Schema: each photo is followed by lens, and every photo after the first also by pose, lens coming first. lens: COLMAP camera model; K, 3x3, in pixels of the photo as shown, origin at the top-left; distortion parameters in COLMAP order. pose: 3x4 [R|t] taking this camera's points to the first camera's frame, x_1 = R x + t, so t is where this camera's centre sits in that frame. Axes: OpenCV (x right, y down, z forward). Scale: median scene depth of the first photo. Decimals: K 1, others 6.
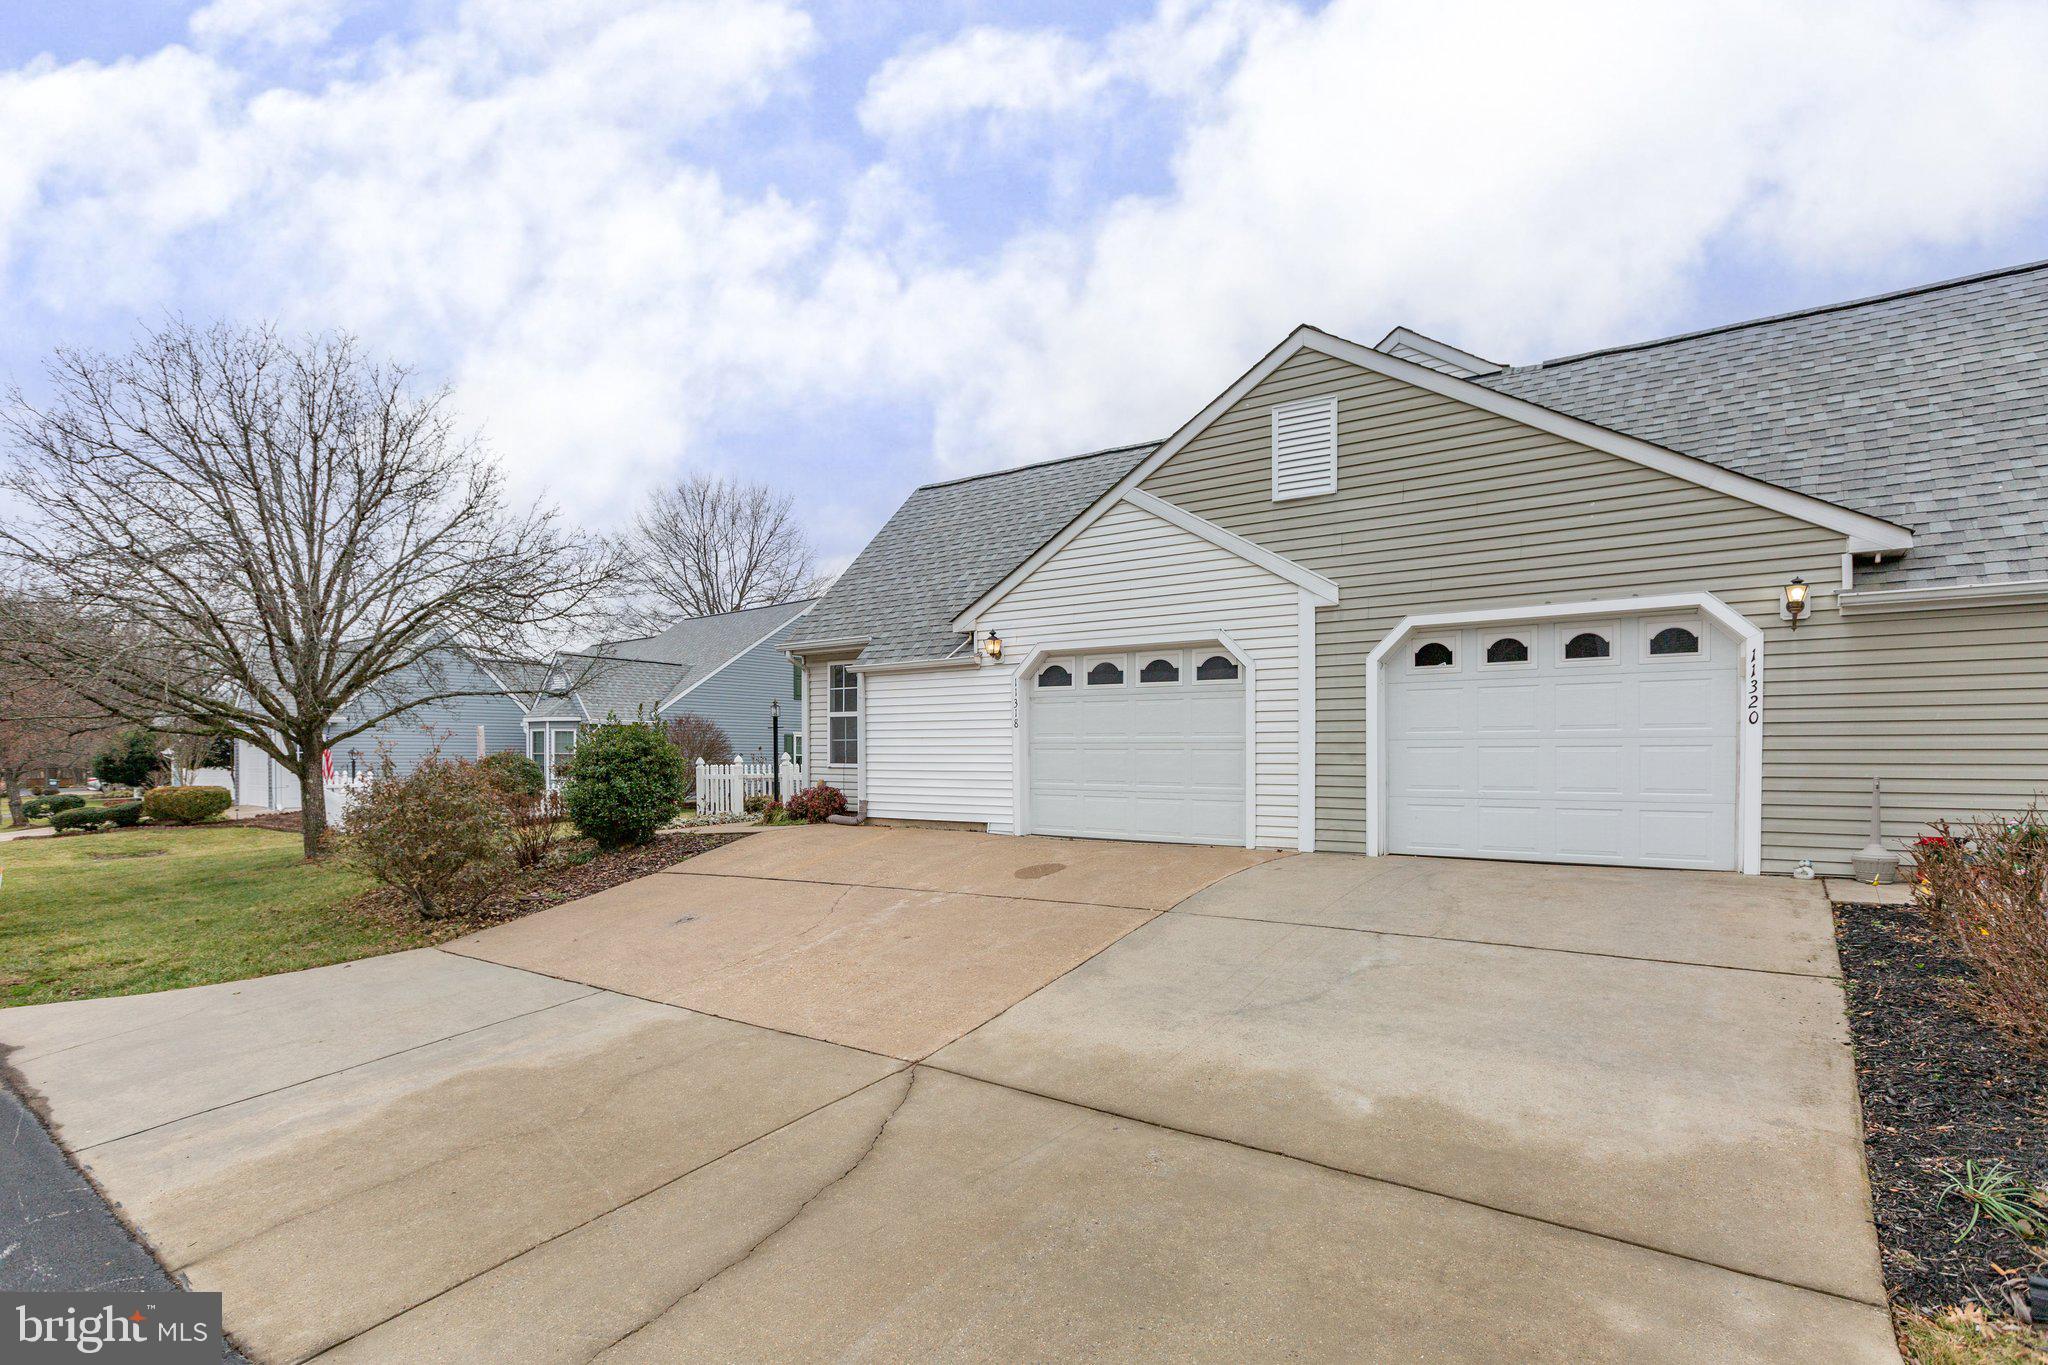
lens RADIAL K [[976.8, 0, 1023.1], [0, 976.8, 749.4], [0, 0, 1]] dist [0.000639, -0.000044]
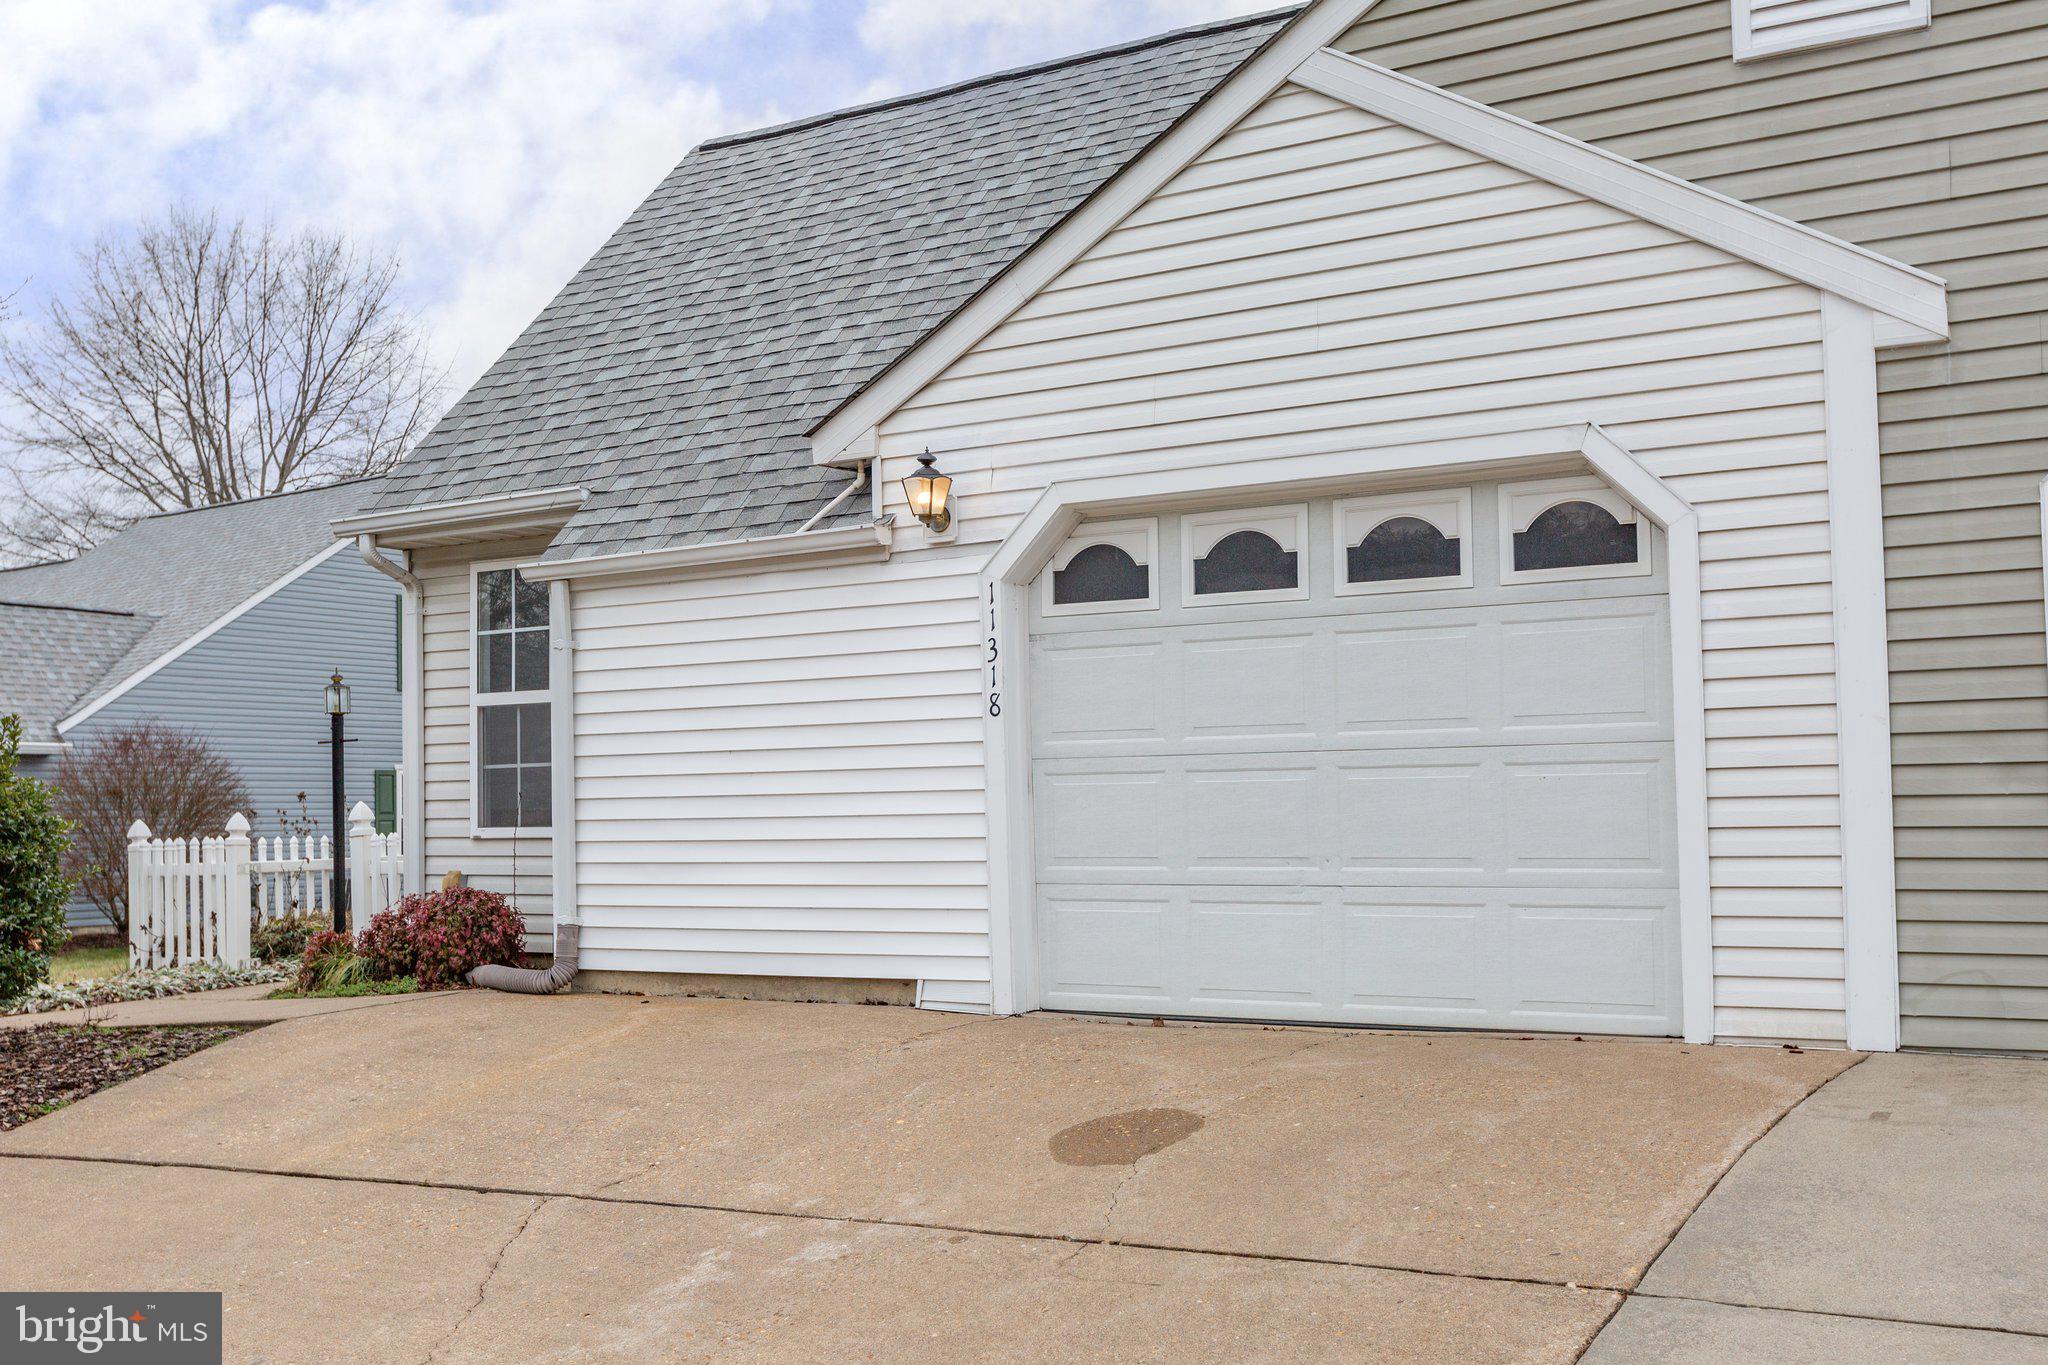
lens RADIAL K [[1979.4, 0, 1022.2], [0, 1979.4, 686.0], [0, 0, 1]] dist [-0.002772, 0.000000]
pose [[0.997318, -0.013975, 0.071845, -0.048849], [0.018109, 0.998198, -0.057207, 0.008652], [-0.070916, 0.058355, 0.995774, 0.257521]]
